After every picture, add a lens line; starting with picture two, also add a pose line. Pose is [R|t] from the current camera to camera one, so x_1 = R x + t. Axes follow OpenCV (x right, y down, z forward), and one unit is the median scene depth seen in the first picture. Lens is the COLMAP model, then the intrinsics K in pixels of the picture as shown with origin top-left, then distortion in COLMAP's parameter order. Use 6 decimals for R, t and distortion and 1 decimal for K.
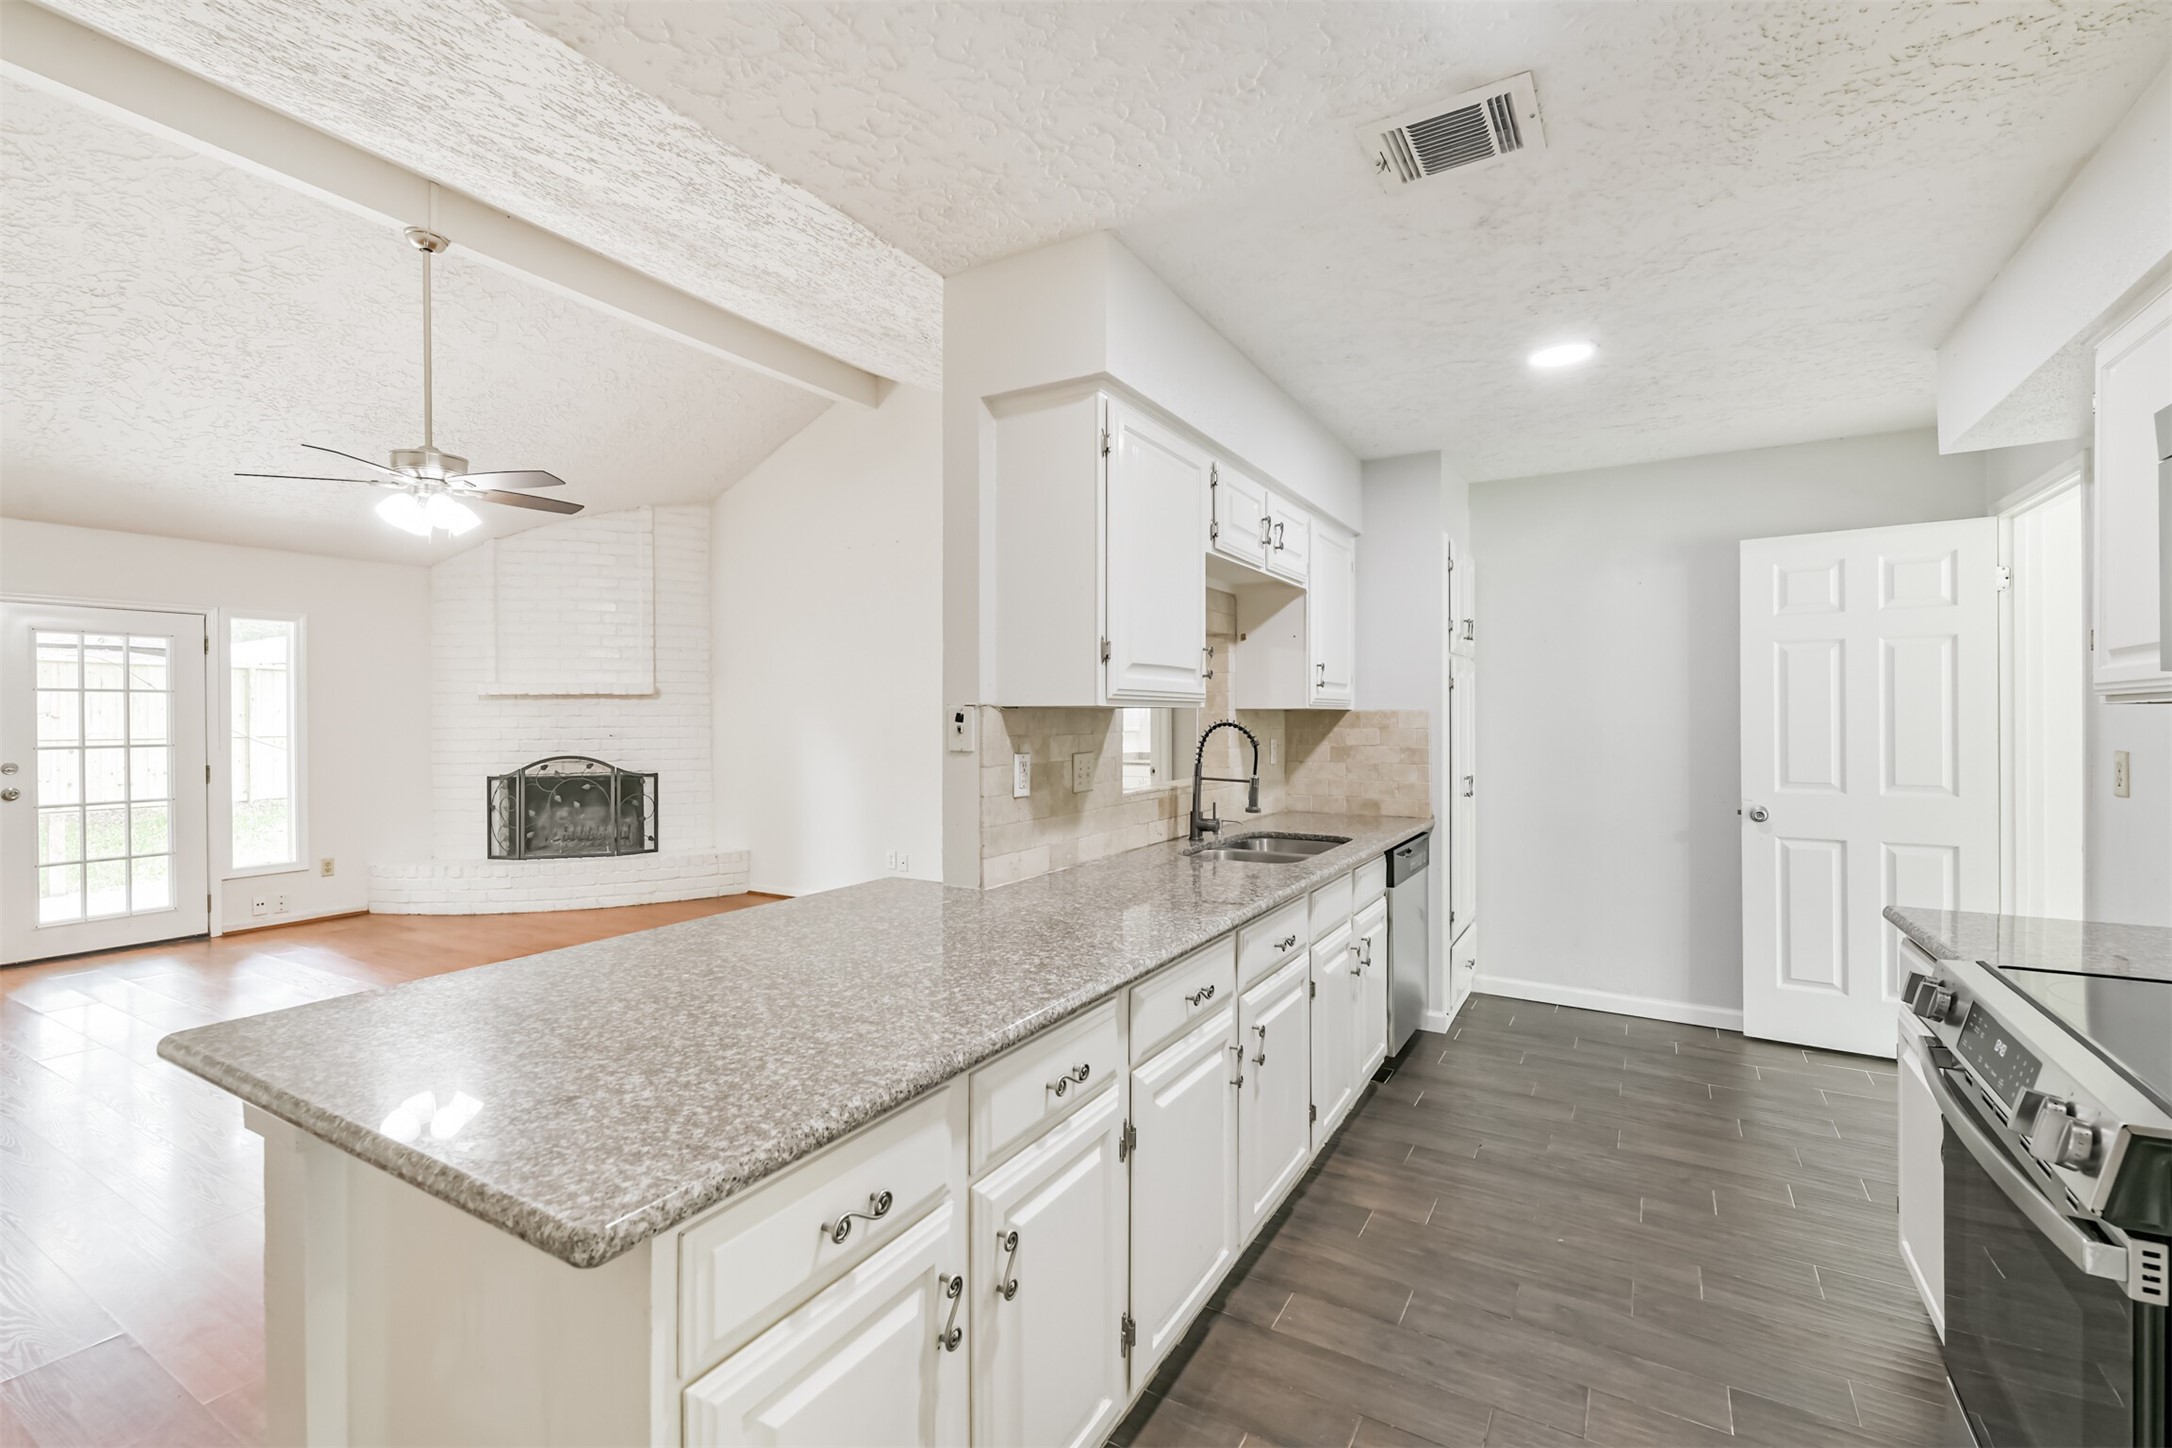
lens RADIAL K [[931.4, 0, 1093.8], [0, 931.4, 719.3], [0, 0, 1]] dist [0.014785, -0.000134]
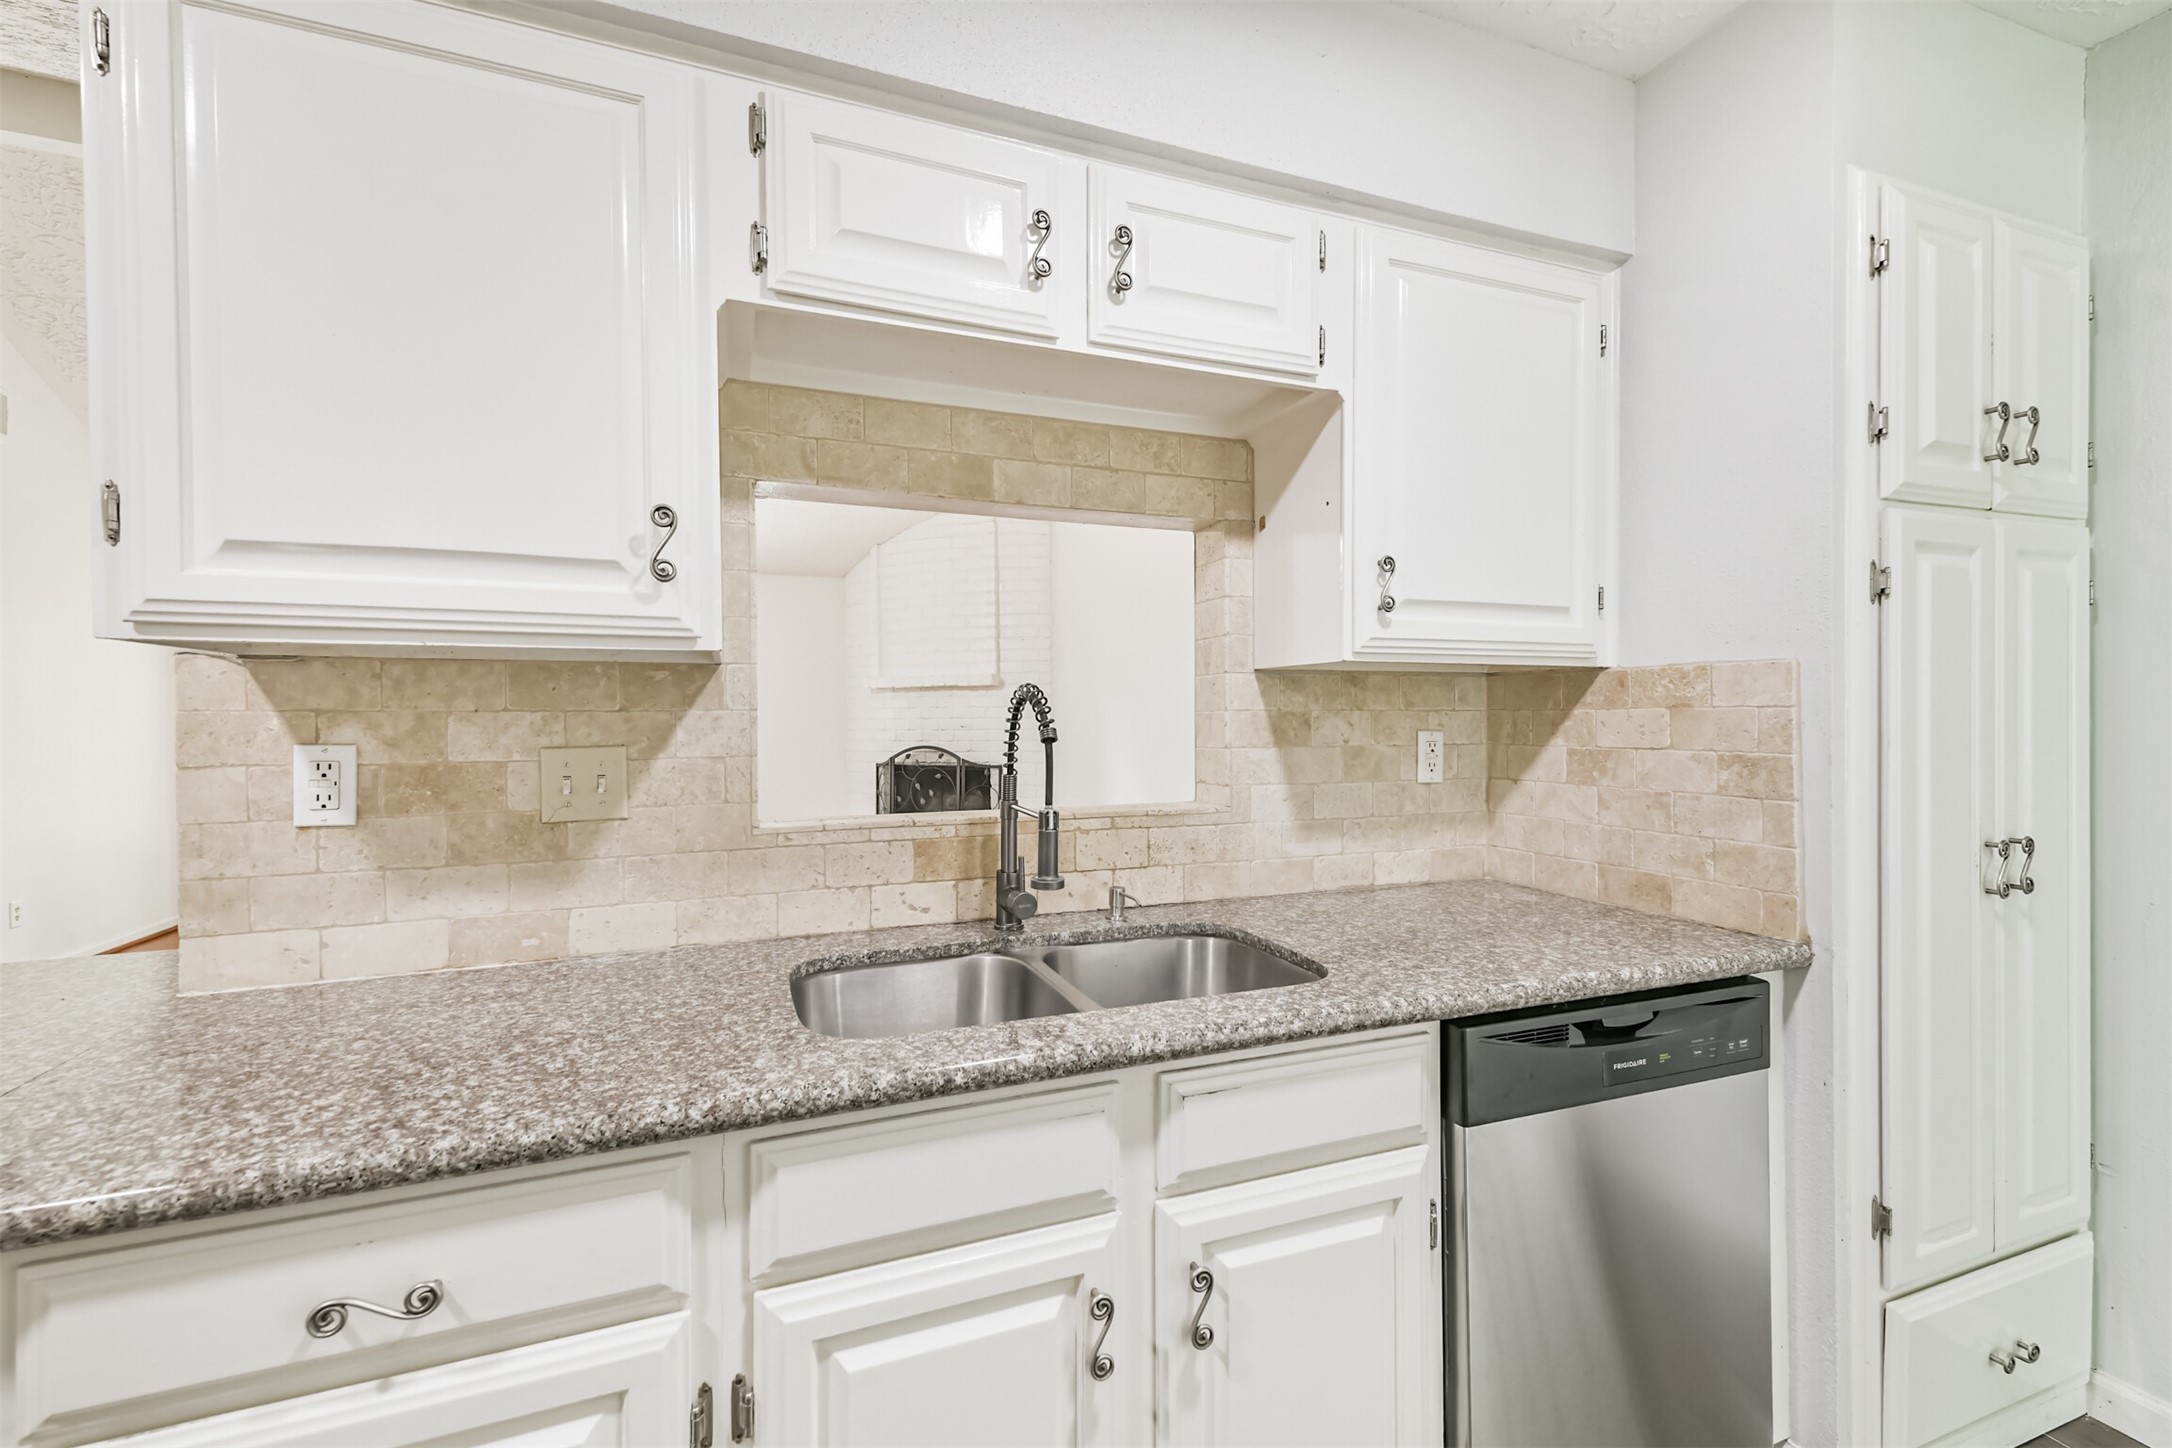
lens RADIAL K [[920.7, 0, 1086.0], [0, 920.7, 724.0], [0, 0, 1]] dist [0.019222, -0.000237]
pose [[0.786737, 0.002794, -0.617282, 0.390722], [0.002197, 0.999971, 0.007326, 0.014573], [0.617284, -0.007120, 0.786708, 0.559803]]
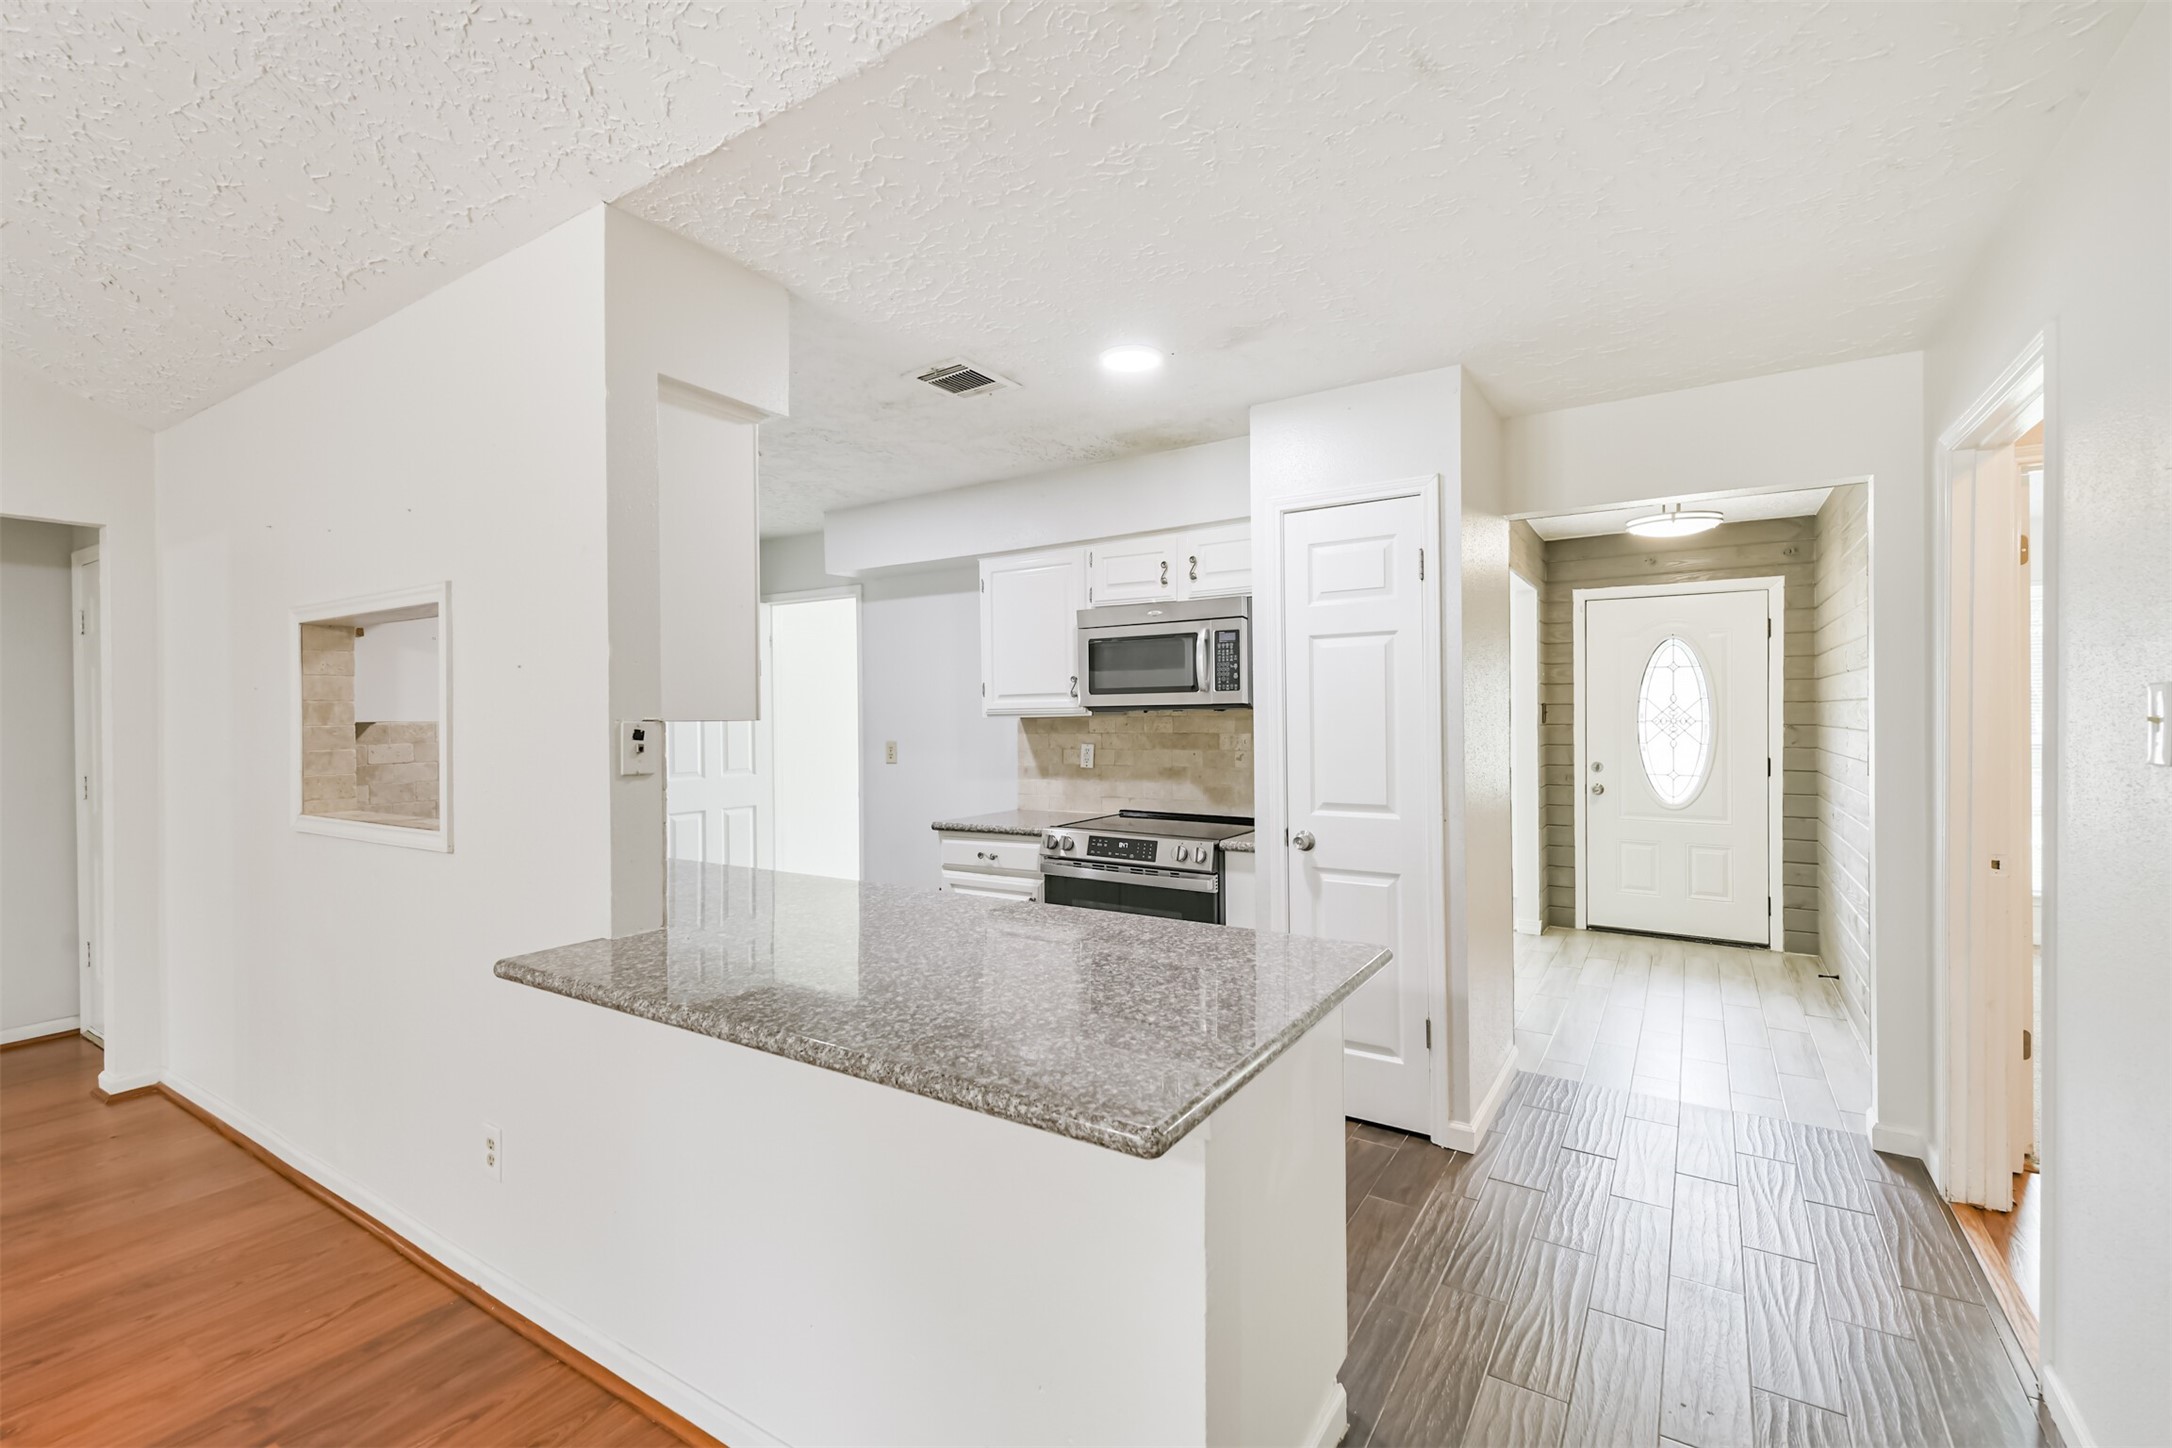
lens RADIAL K [[920.7, 0, 1086.0], [0, 920.7, 724.0], [0, 0, 1]] dist [0.019222, -0.000237]
pose [[0.039855, -0.006440, 0.999185, -0.610759], [0.011082, 0.999921, 0.006002, -0.007666], [-0.999144, 0.010834, 0.039923, 0.350385]]
